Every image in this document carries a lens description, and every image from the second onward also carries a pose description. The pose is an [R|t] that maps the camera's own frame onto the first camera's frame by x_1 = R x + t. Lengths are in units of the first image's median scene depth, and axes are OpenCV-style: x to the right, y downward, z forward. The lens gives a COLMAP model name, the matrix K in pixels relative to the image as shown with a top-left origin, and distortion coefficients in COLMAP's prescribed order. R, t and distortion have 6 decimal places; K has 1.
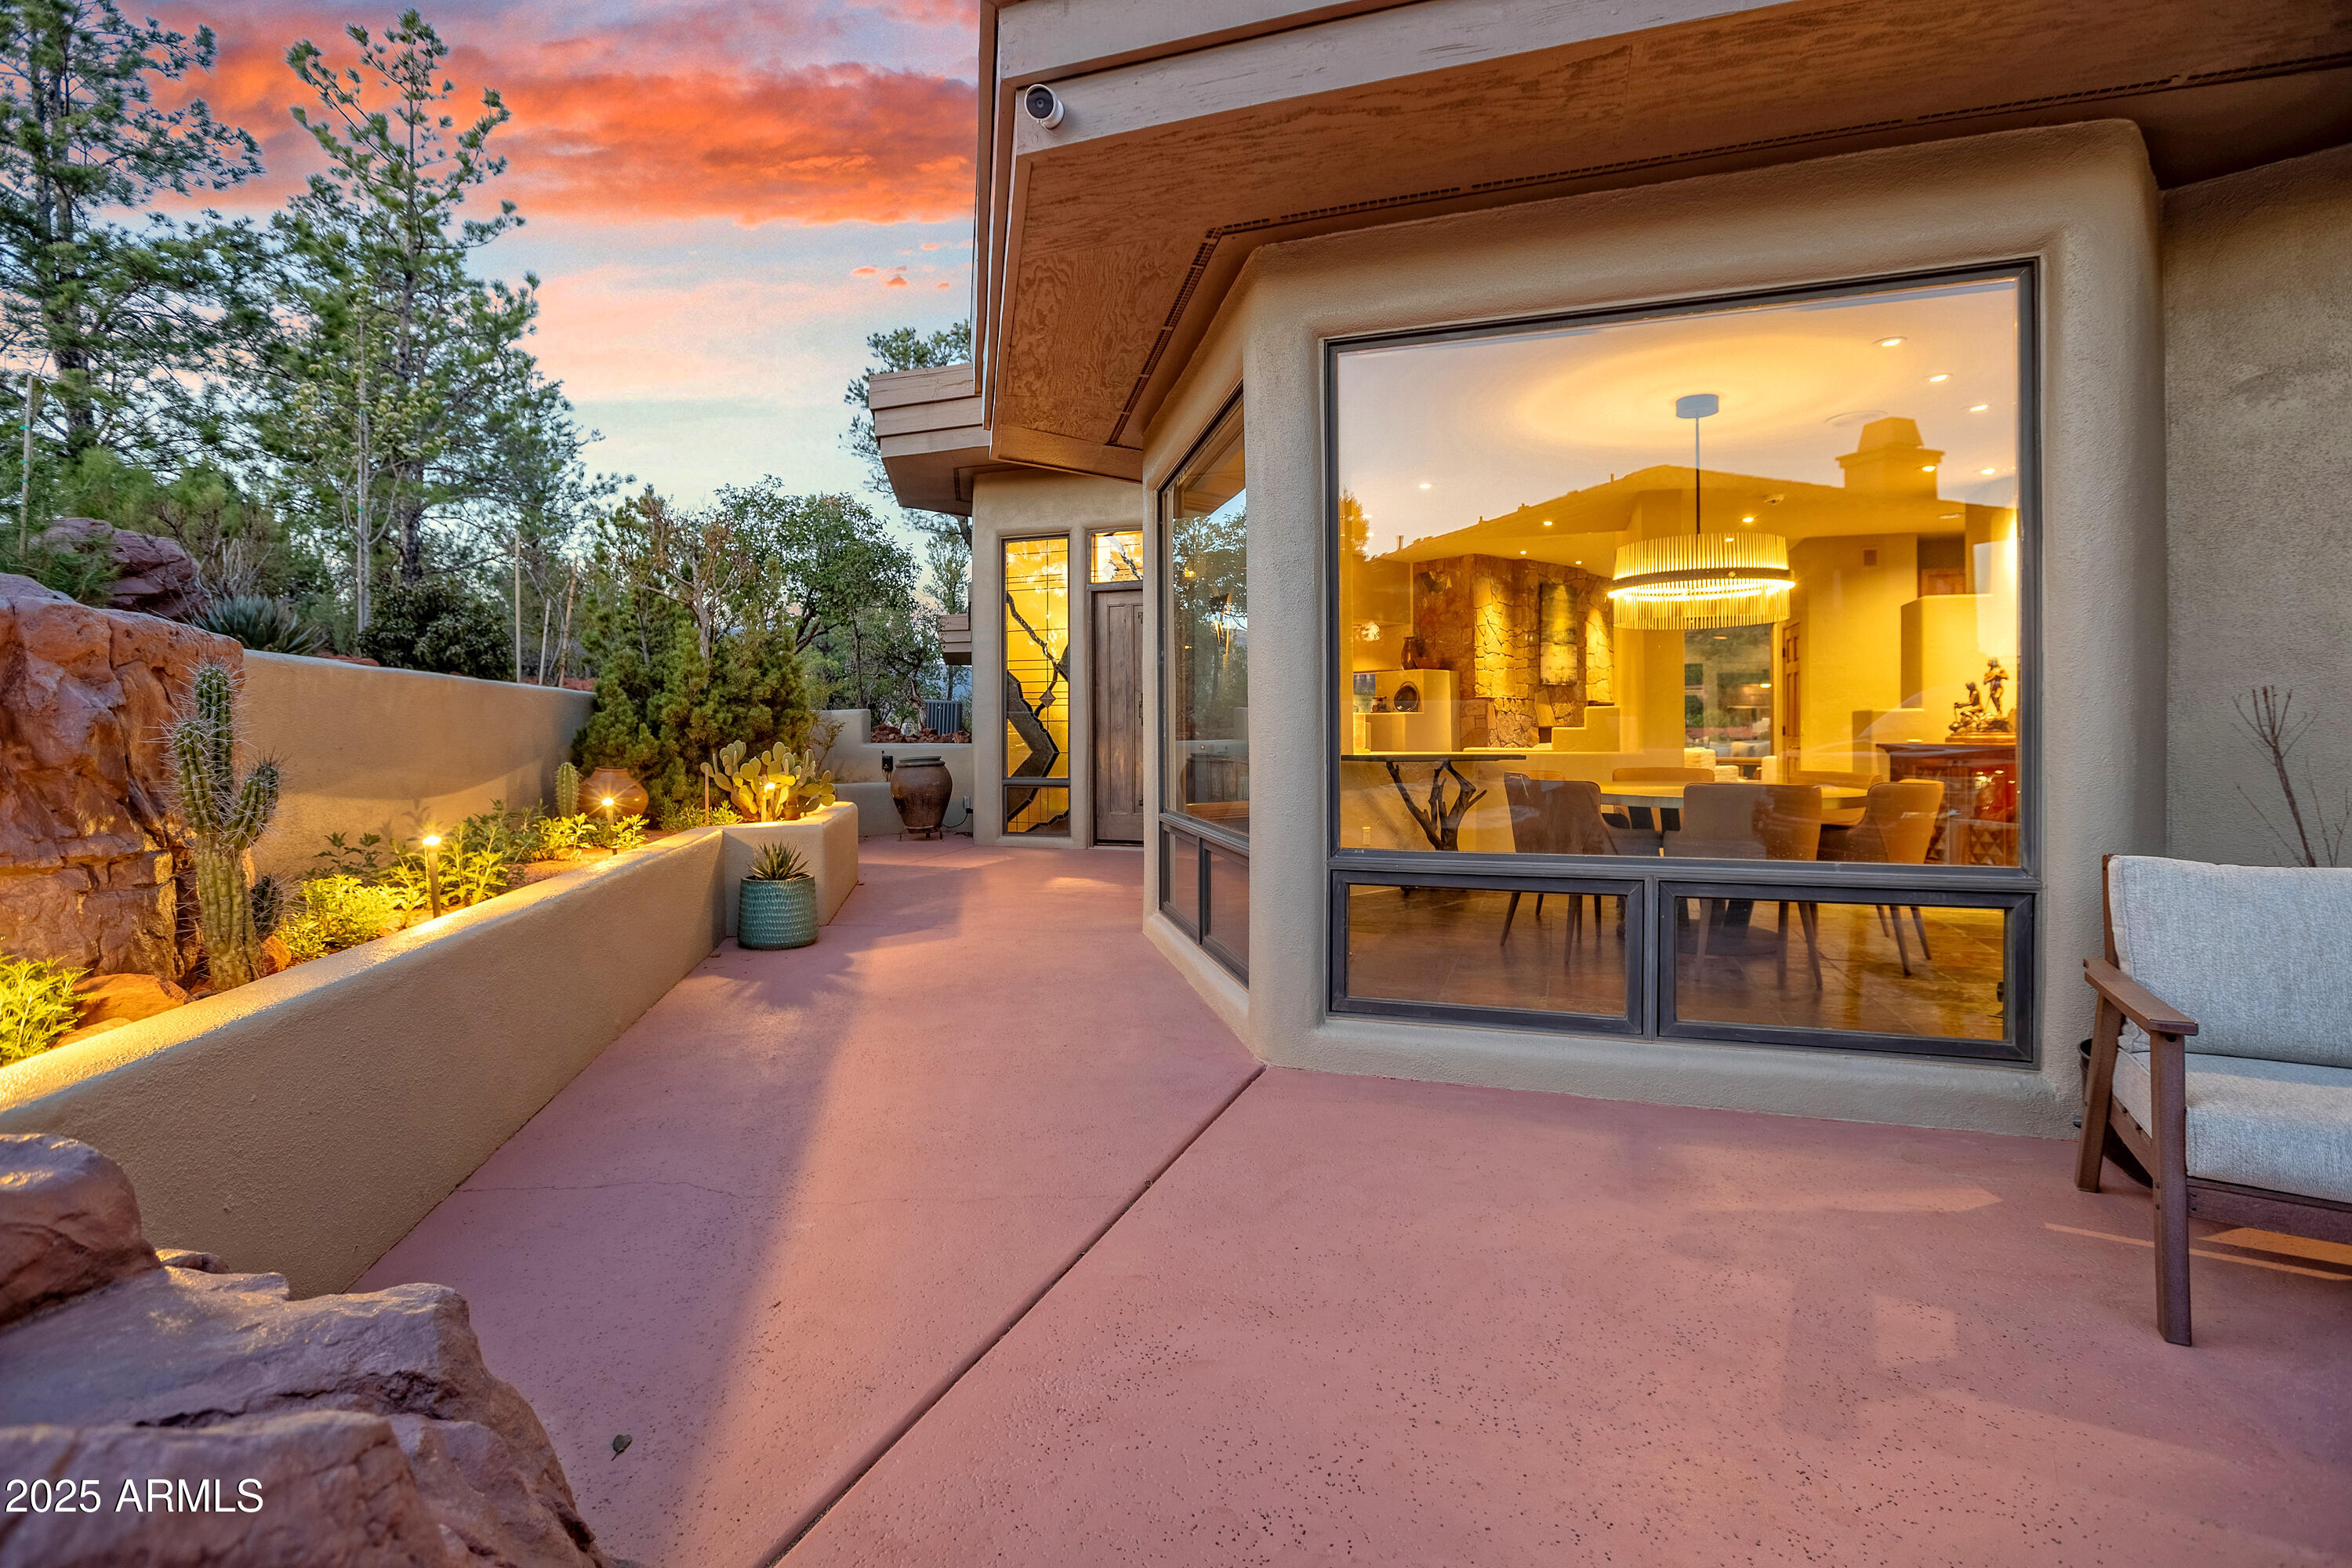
lens RADIAL K [[1077.7, 0, 1175.2], [0, 1077.7, 771.0], [0, 0, 1]] dist [-0.014538, 0.000291]
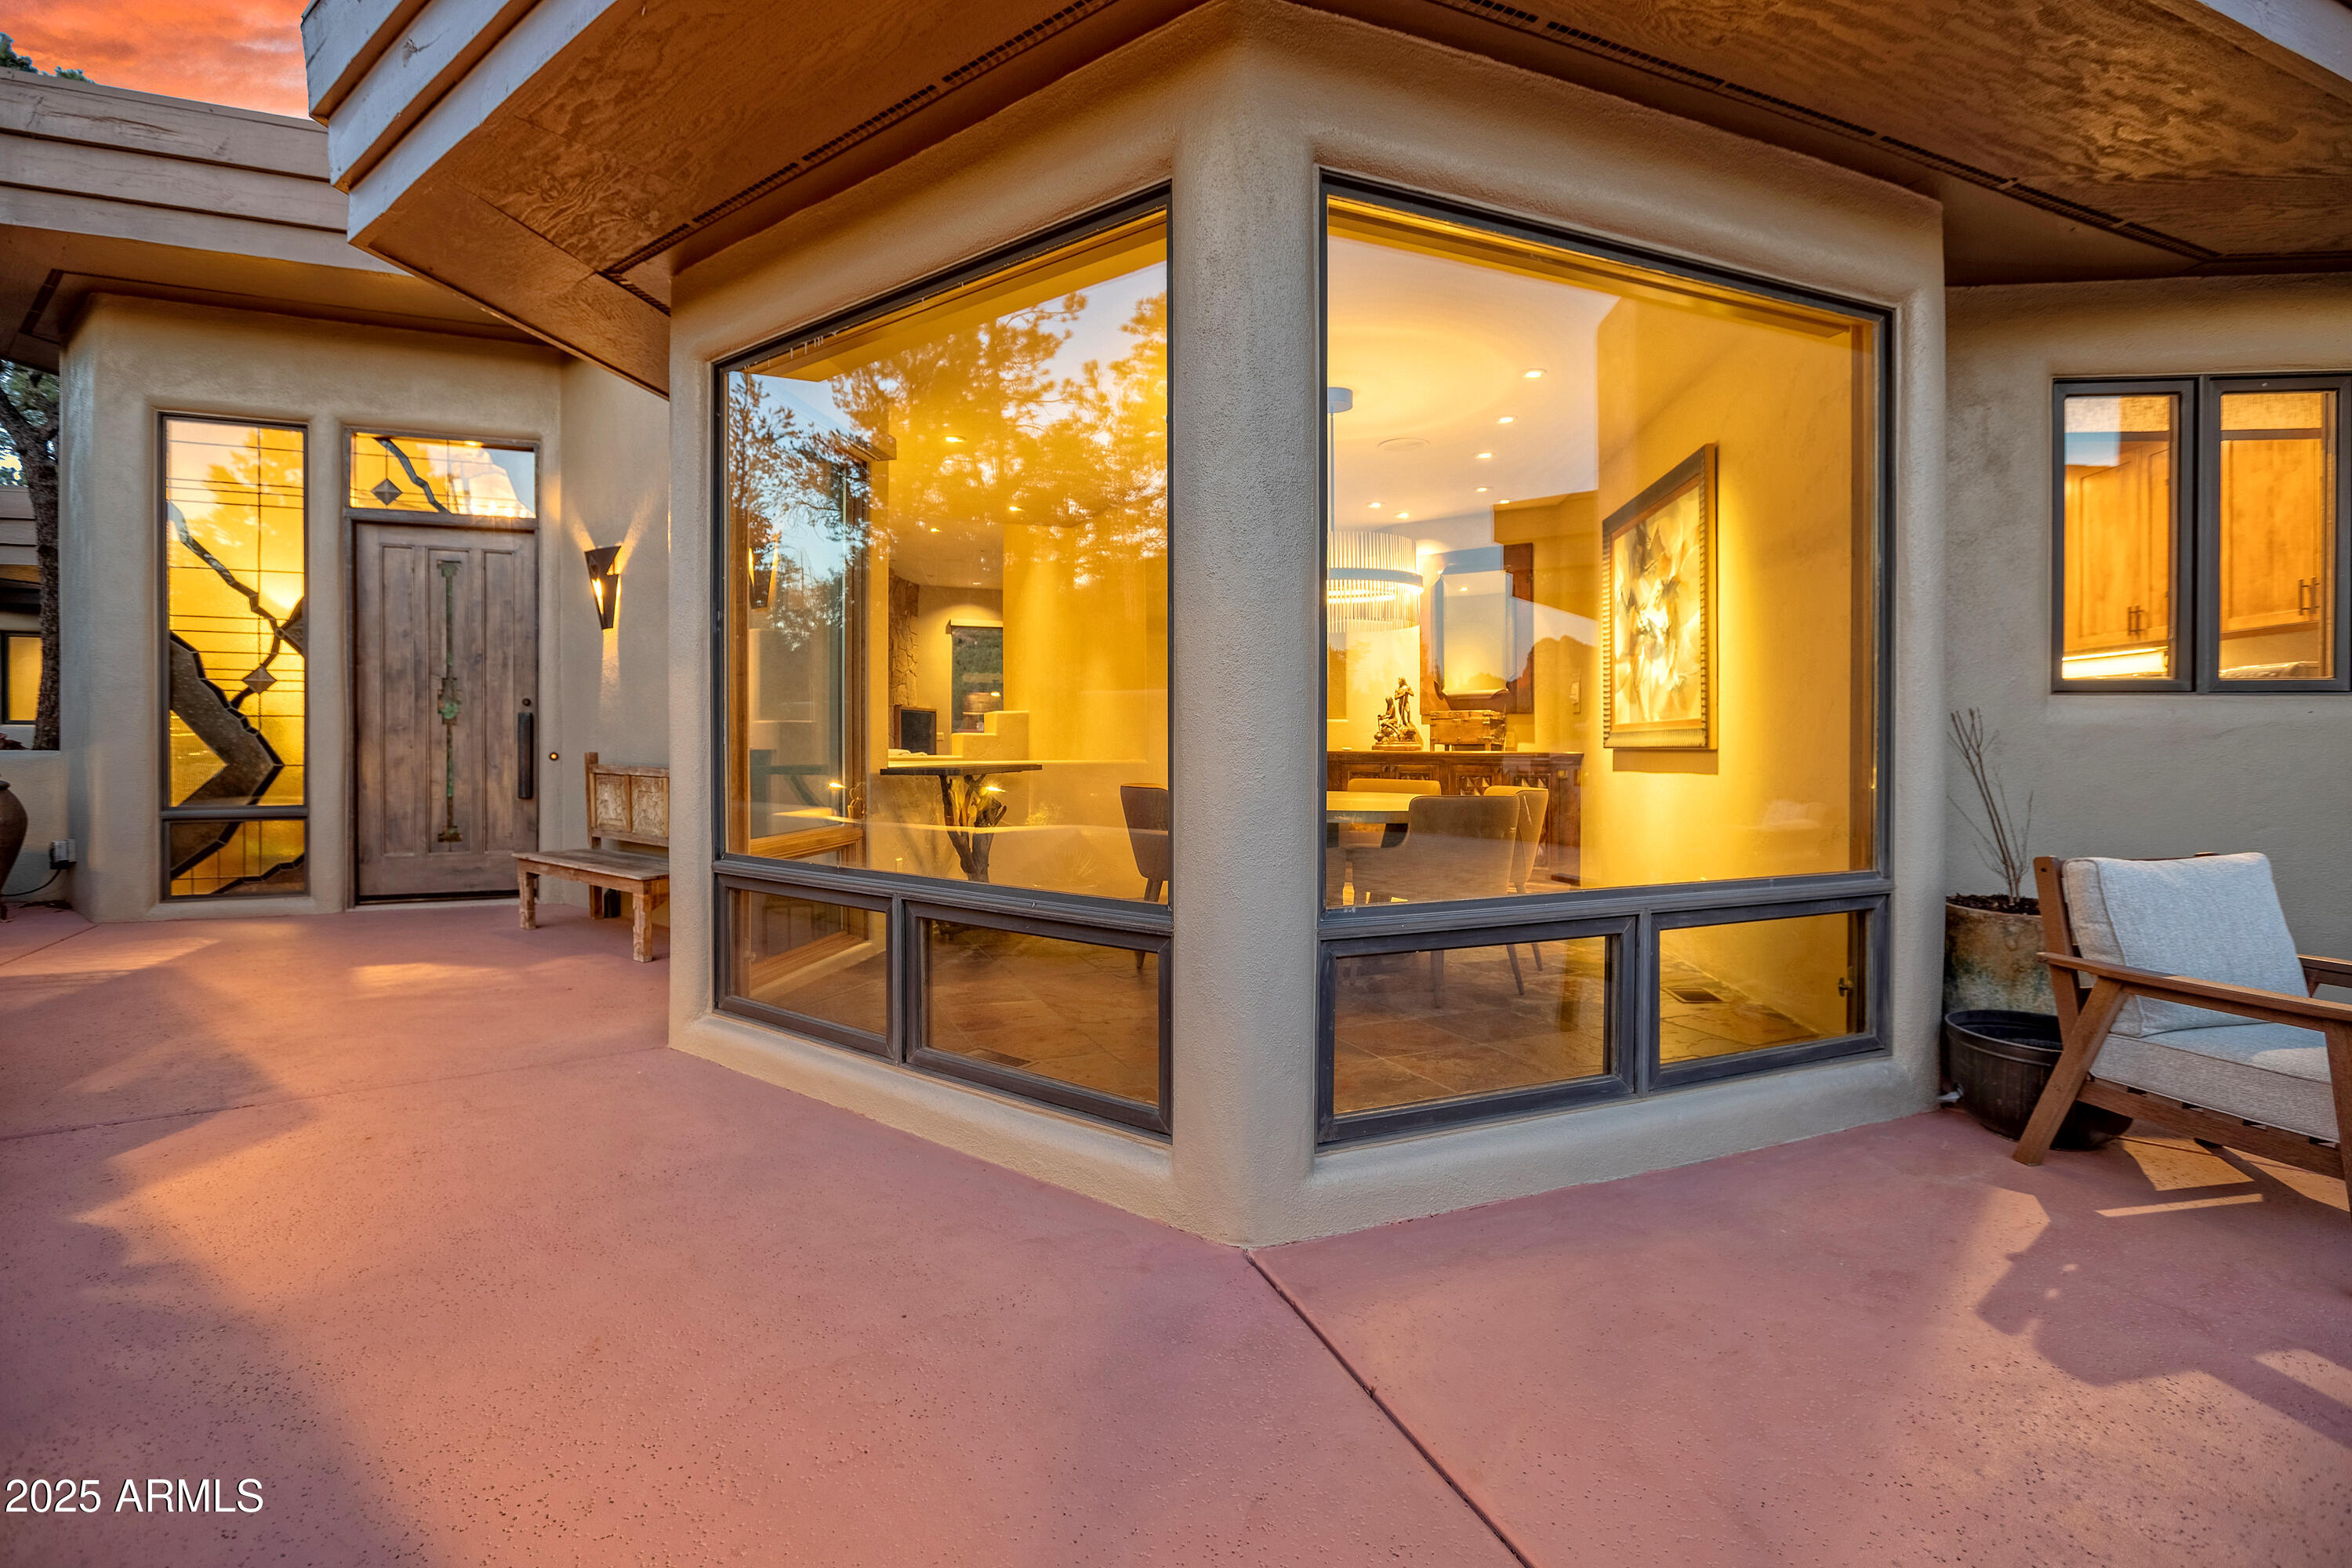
lens RADIAL K [[1077.7, 0, 1174.9], [0, 1077.7, 768.9], [0, 0, 1]] dist [-0.014538, 0.000291]
pose [[0.755335, -0.012307, 0.655224, -0.125274], [0.016221, 0.999868, 0.000081, -0.006593], [-0.655139, 0.010568, 0.755435, 0.179551]]
